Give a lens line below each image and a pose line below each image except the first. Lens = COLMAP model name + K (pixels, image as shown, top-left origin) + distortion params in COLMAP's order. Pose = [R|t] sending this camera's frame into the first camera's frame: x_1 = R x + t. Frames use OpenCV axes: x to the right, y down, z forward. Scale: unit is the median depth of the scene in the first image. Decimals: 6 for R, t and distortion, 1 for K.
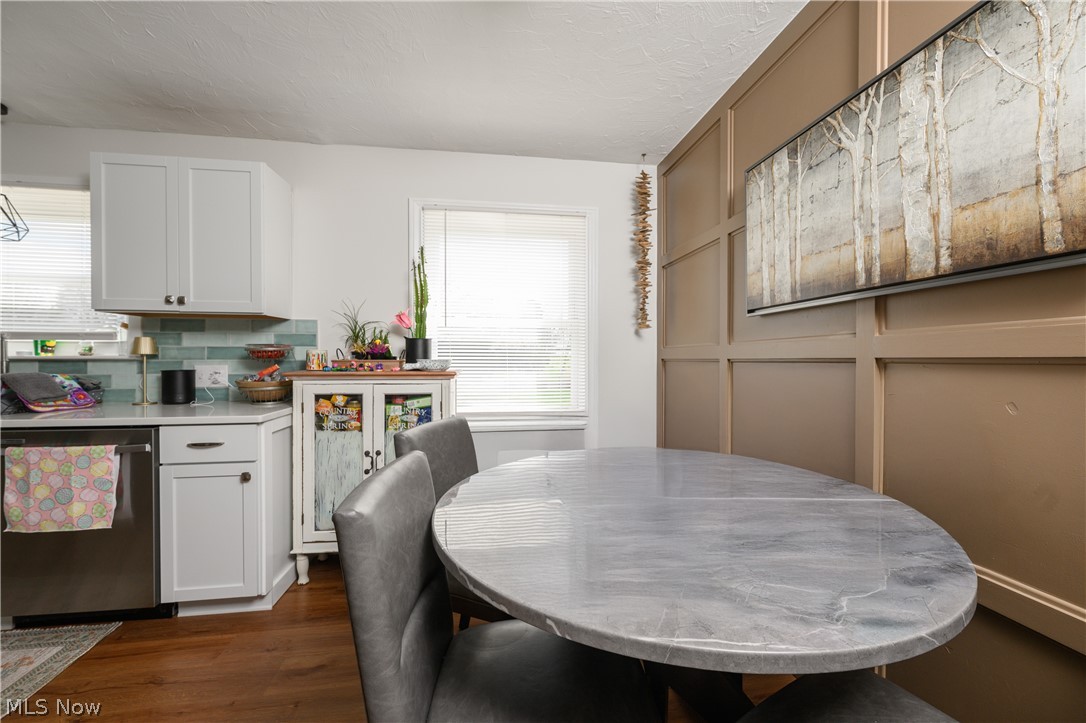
lens RADIAL K [[427.2, 0, 541.3], [0, 427.2, 361.3], [0, 0, 1]] dist [-0.001001, 0.000186]
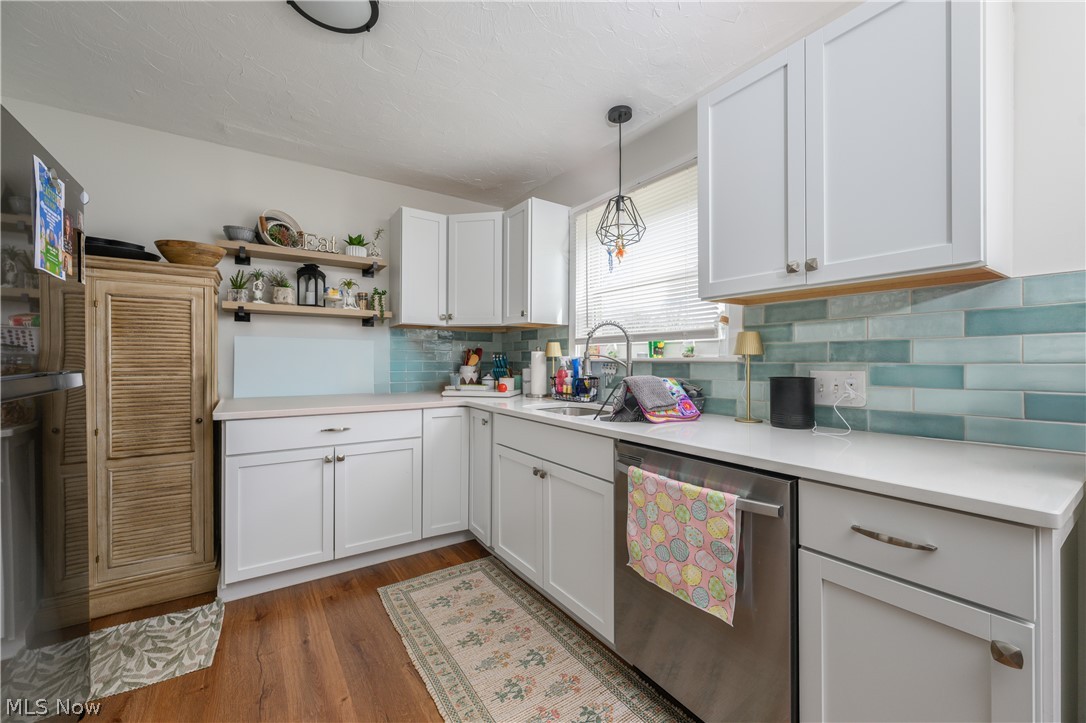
lens RADIAL K [[427.2, 0, 541.3], [0, 427.2, 361.3], [0, 0, 1]] dist [-0.001001, 0.000186]
pose [[0.444469, -0.001536, -0.895793, -0.441088], [-0.003057, 0.999990, -0.003231, -0.001532], [0.895789, 0.004174, 0.444460, 0.360140]]
